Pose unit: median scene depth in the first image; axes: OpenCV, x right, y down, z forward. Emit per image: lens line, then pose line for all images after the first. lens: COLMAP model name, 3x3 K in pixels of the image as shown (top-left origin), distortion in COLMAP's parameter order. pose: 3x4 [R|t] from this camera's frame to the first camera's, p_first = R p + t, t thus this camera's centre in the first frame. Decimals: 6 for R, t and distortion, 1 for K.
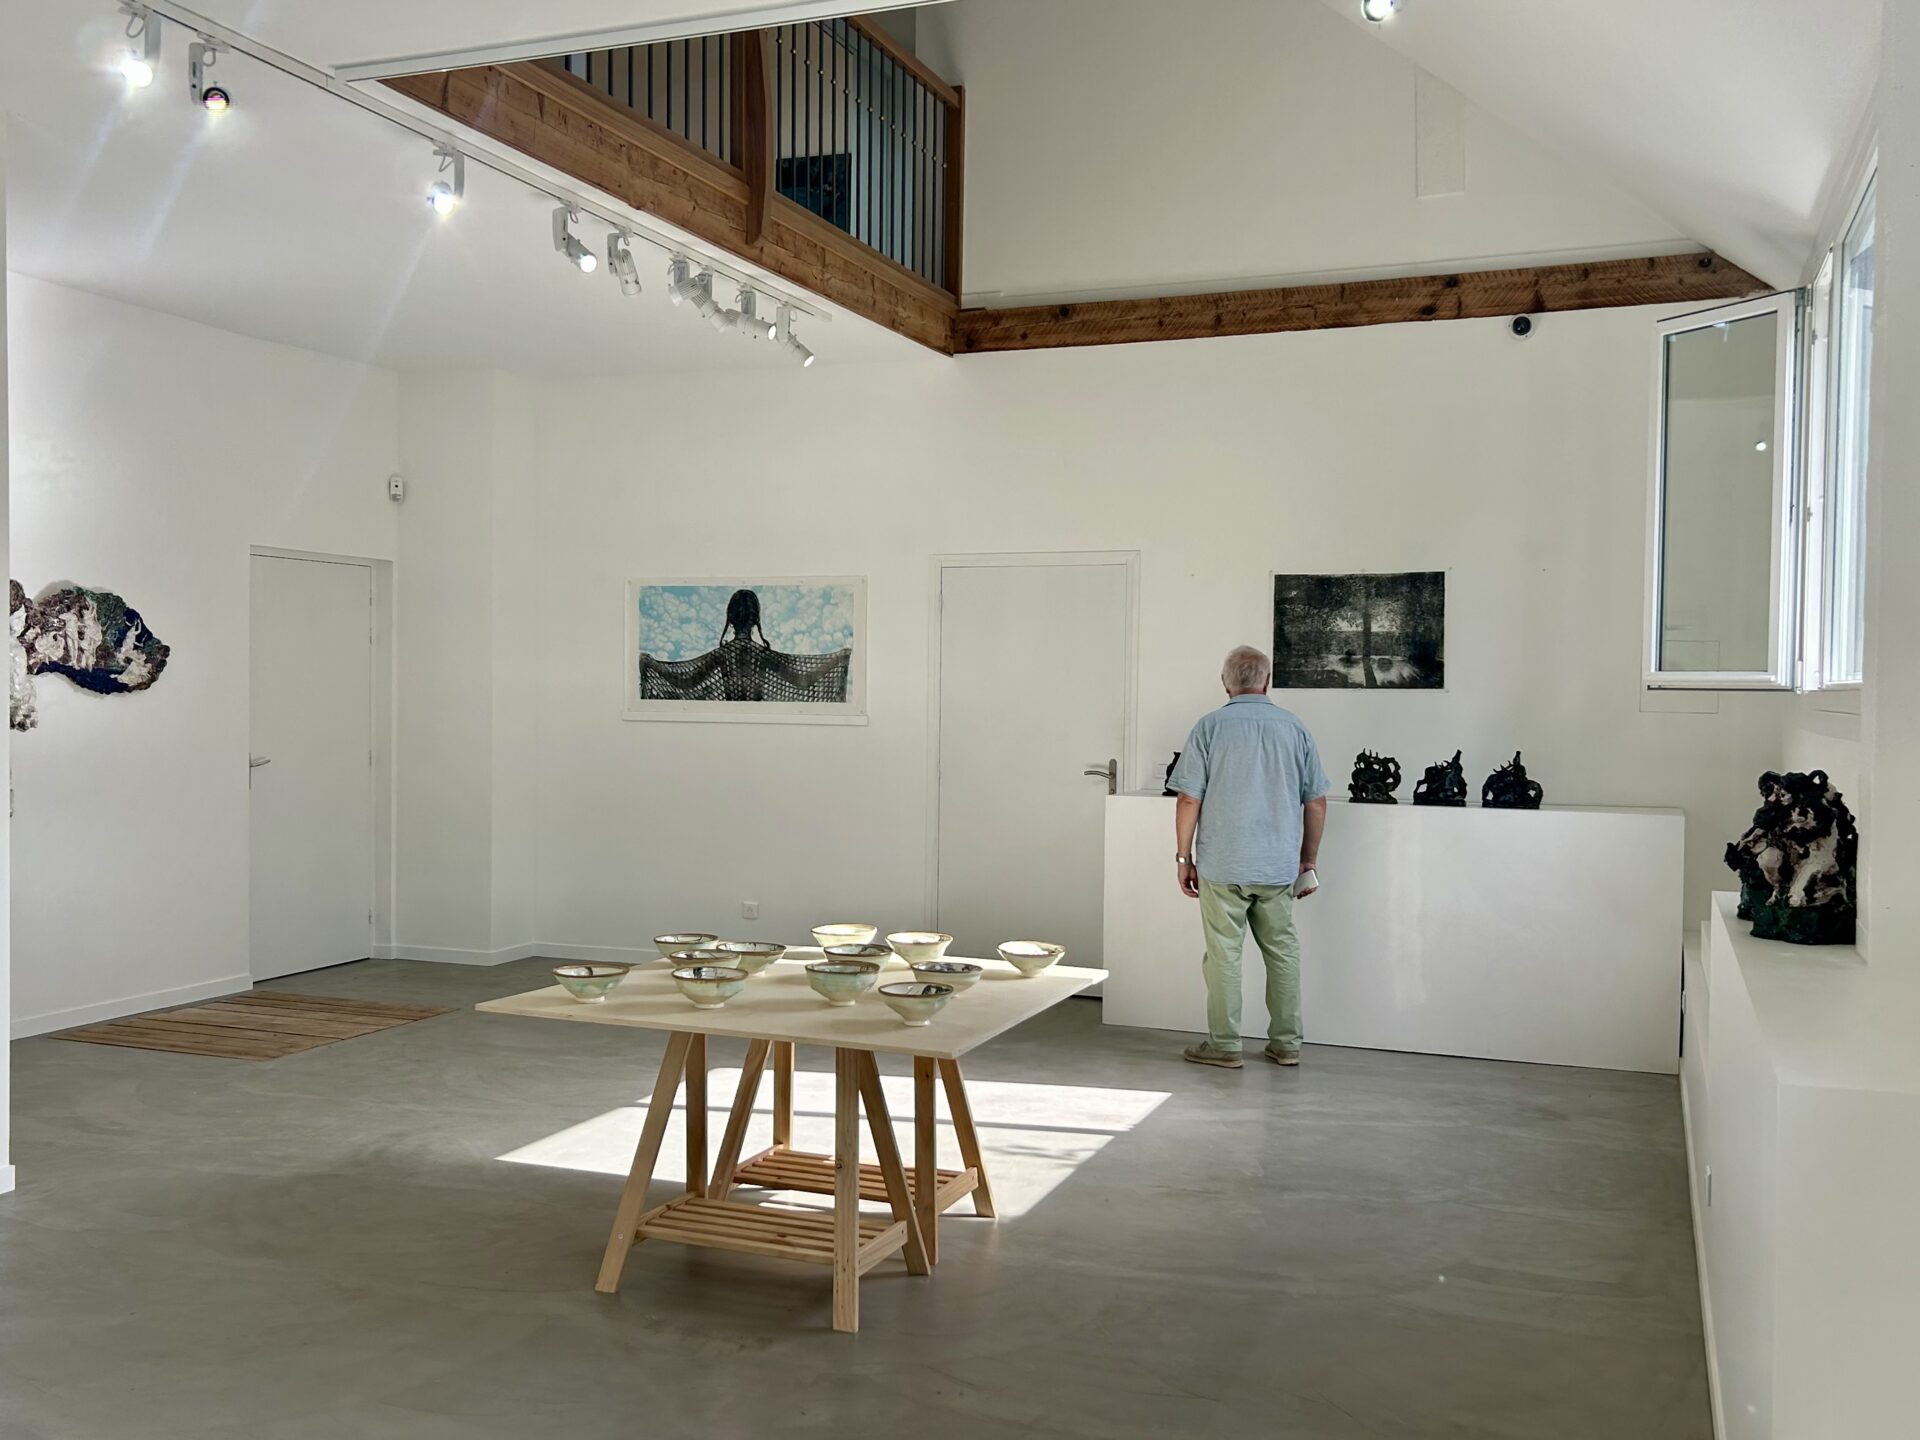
lens RADIAL K [[1785.3, 0, 959.7], [0, 1785.3, 717.8], [0, 0, 1]] dist [0.107158, 0.000000]
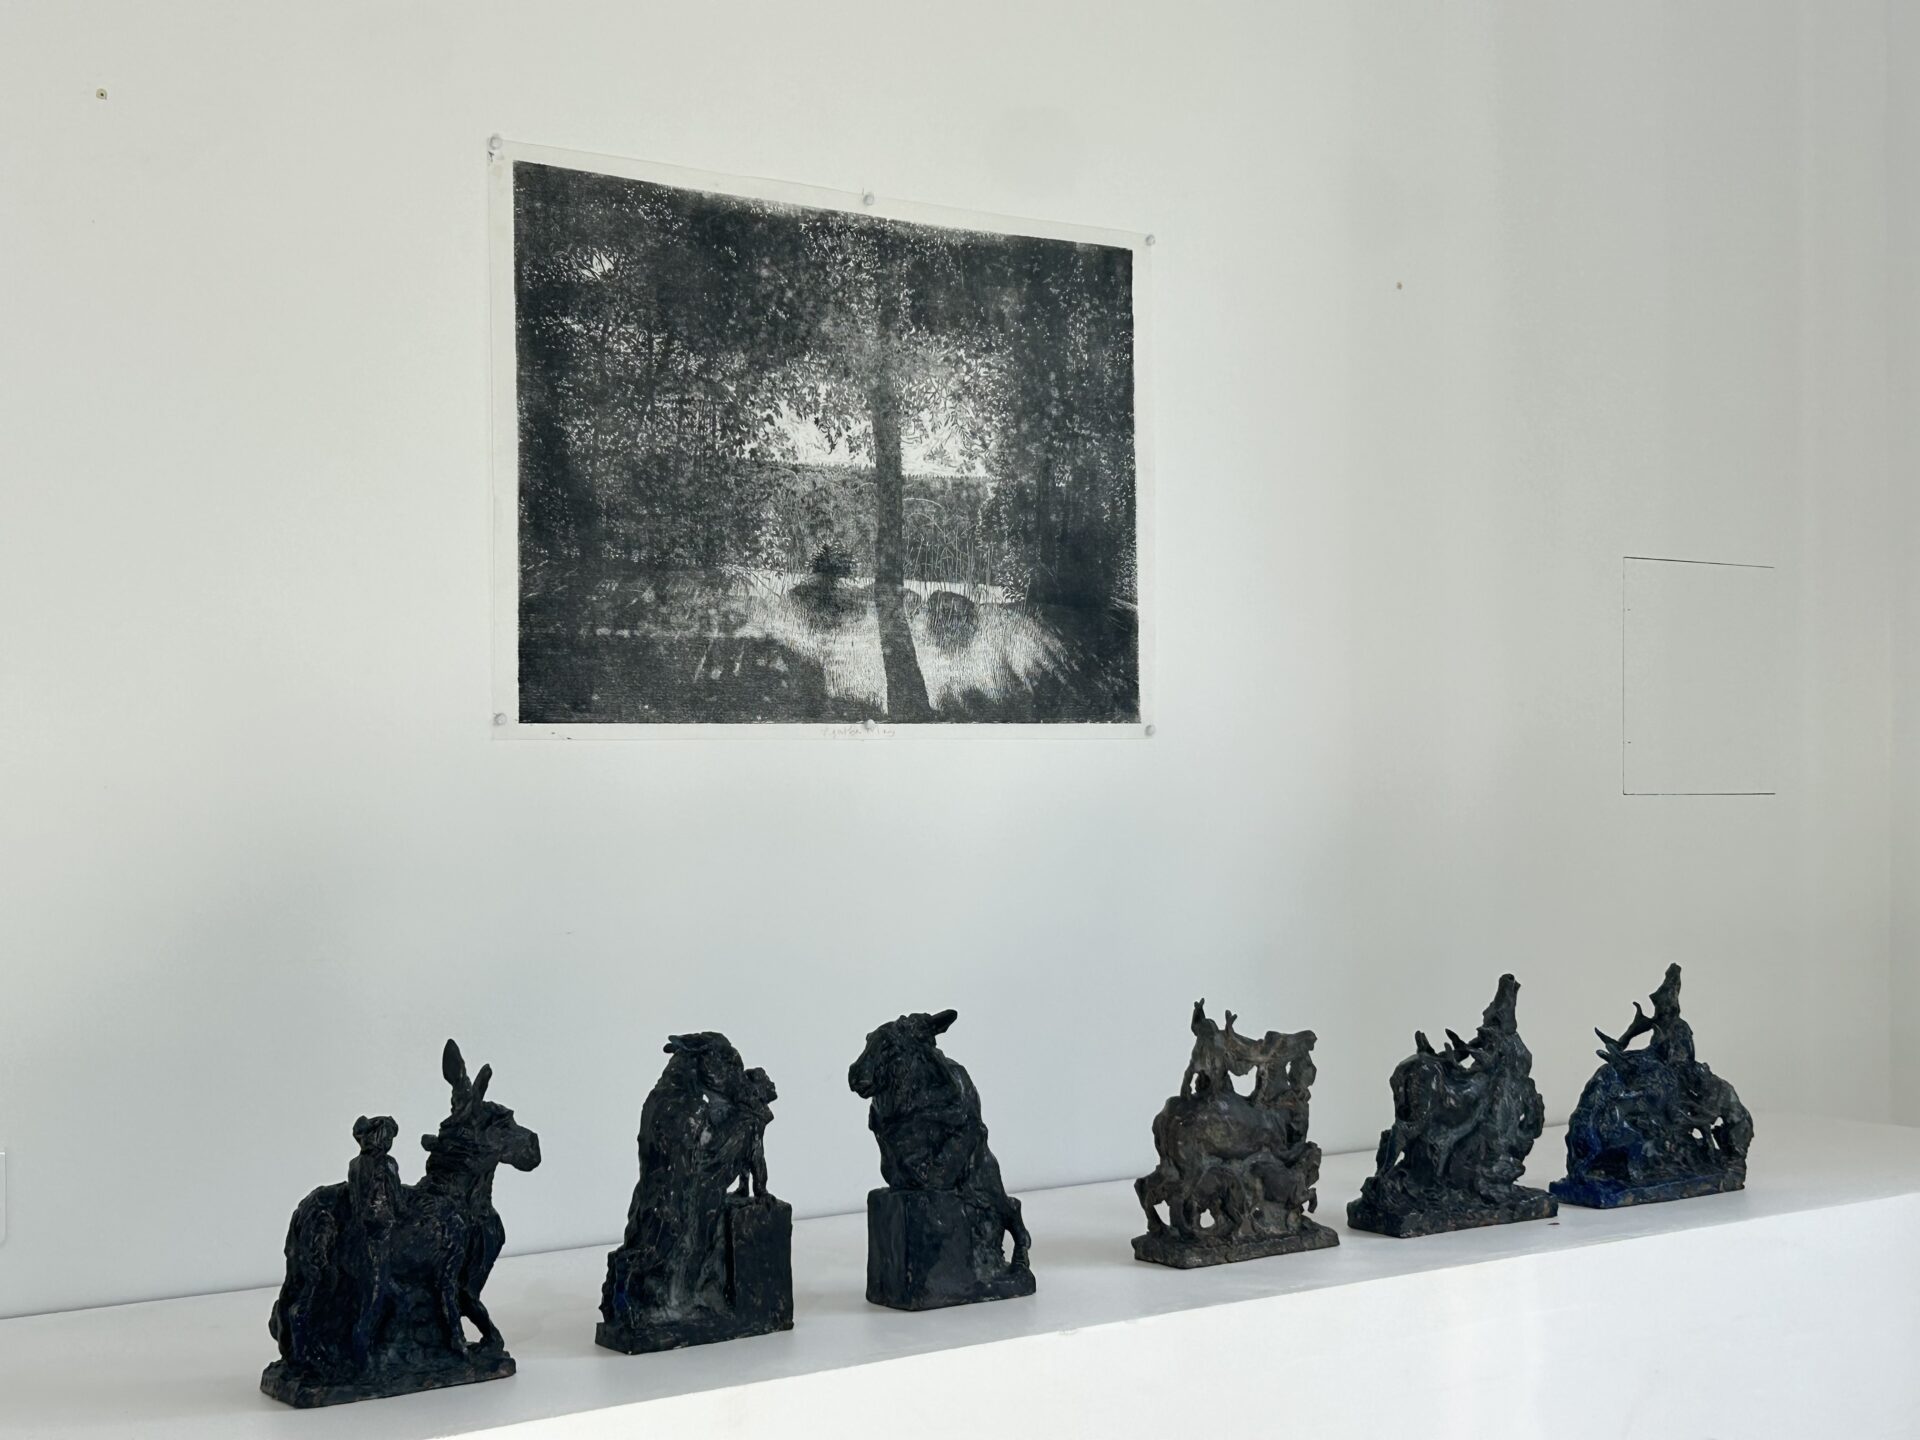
lens RADIAL K [[2812.9, 0, 959.7], [0, 2812.9, 722.9], [0, 0, 1]] dist [0.299736, 0.000000]
pose [[0.522234, -0.001027, 0.852802, -0.064657], [0.021930, 0.999685, -0.012225, -0.010168], [-0.852520, 0.025086, 0.522092, 0.702152]]
